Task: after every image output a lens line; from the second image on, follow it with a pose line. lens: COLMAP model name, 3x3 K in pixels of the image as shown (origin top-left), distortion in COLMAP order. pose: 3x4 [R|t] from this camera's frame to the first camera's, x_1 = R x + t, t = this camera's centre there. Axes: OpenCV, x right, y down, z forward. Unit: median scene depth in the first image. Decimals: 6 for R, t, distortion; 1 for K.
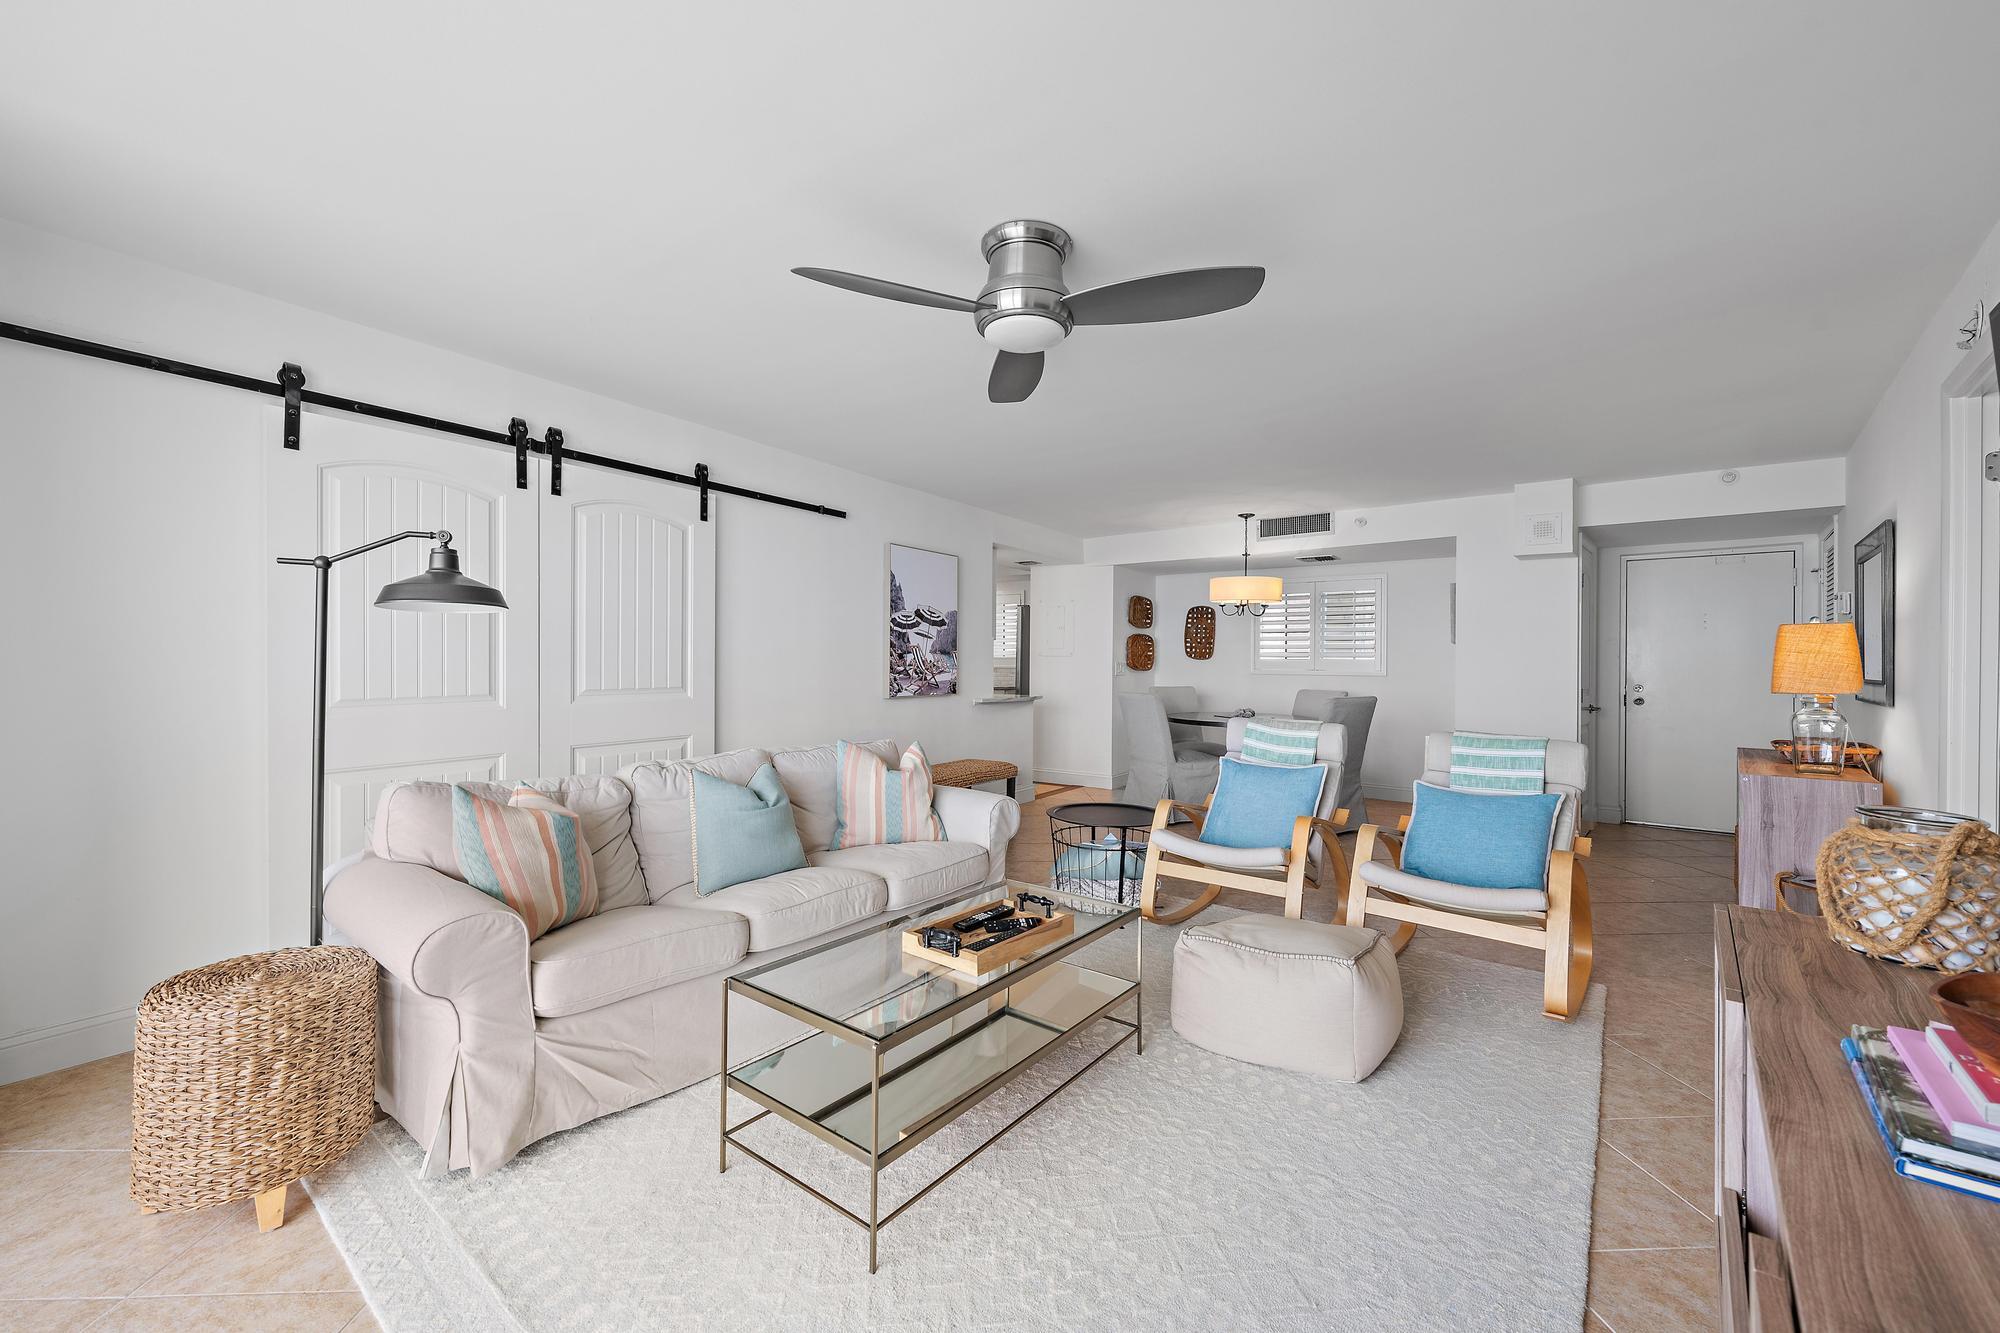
lens RADIAL K [[804.9, 0, 993.4], [0, 804.9, 663.7], [0, 0, 1]] dist [-0.004197, -0.000564]
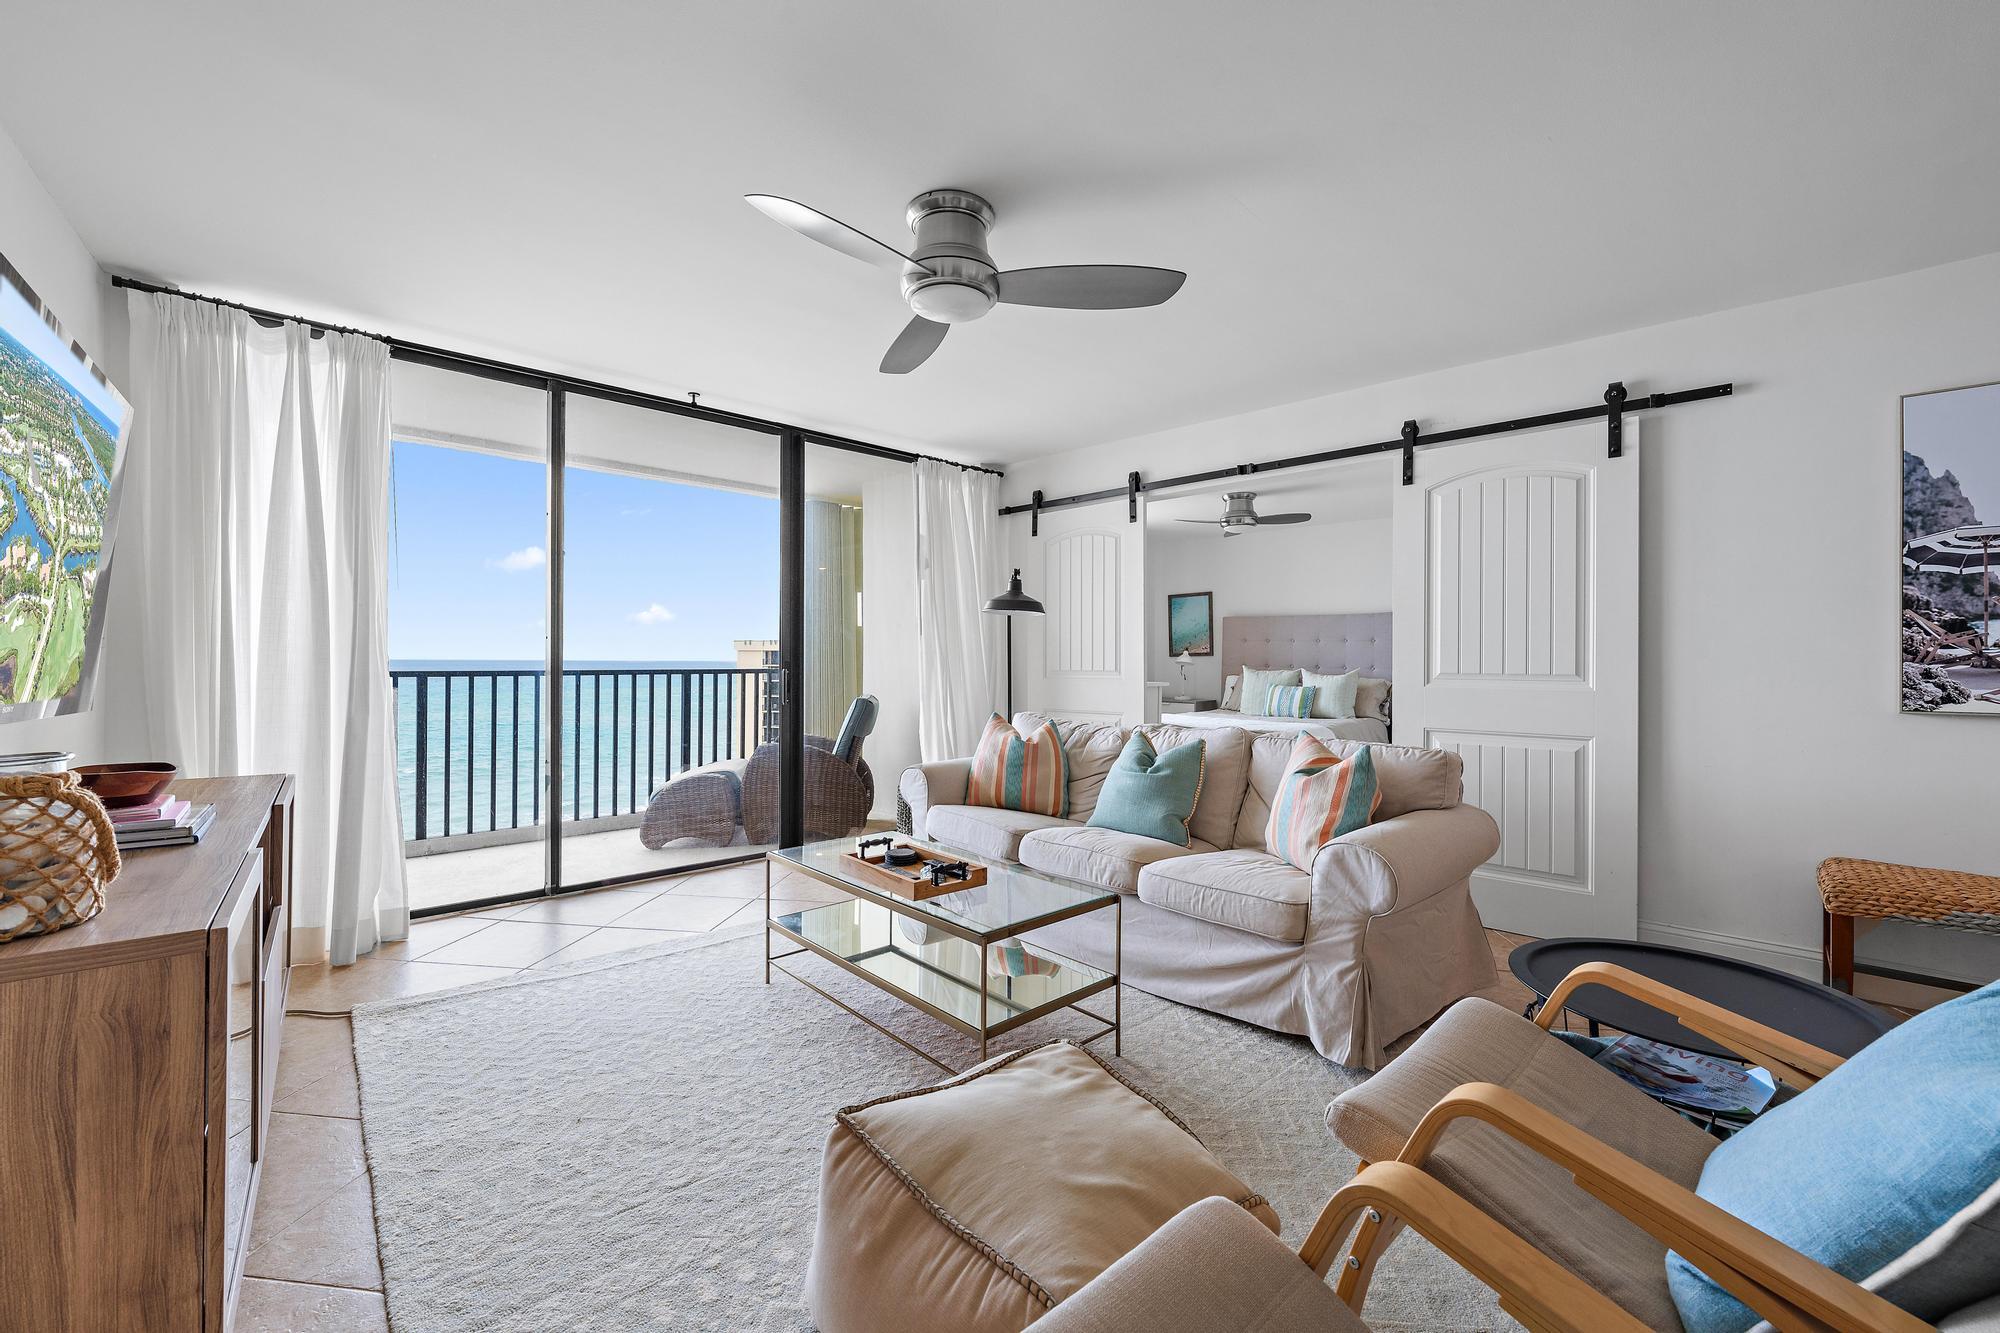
lens RADIAL K [[804.9, 0, 1006.0], [0, 804.9, 667.2], [0, 0, 1]] dist [-0.004197, -0.000564]
pose [[-0.174949, 0.002377, -0.984575, 0.476019], [-0.007098, 0.999968, 0.003675, 0.018709], [0.984552, 0.007632, -0.174926, 0.581582]]
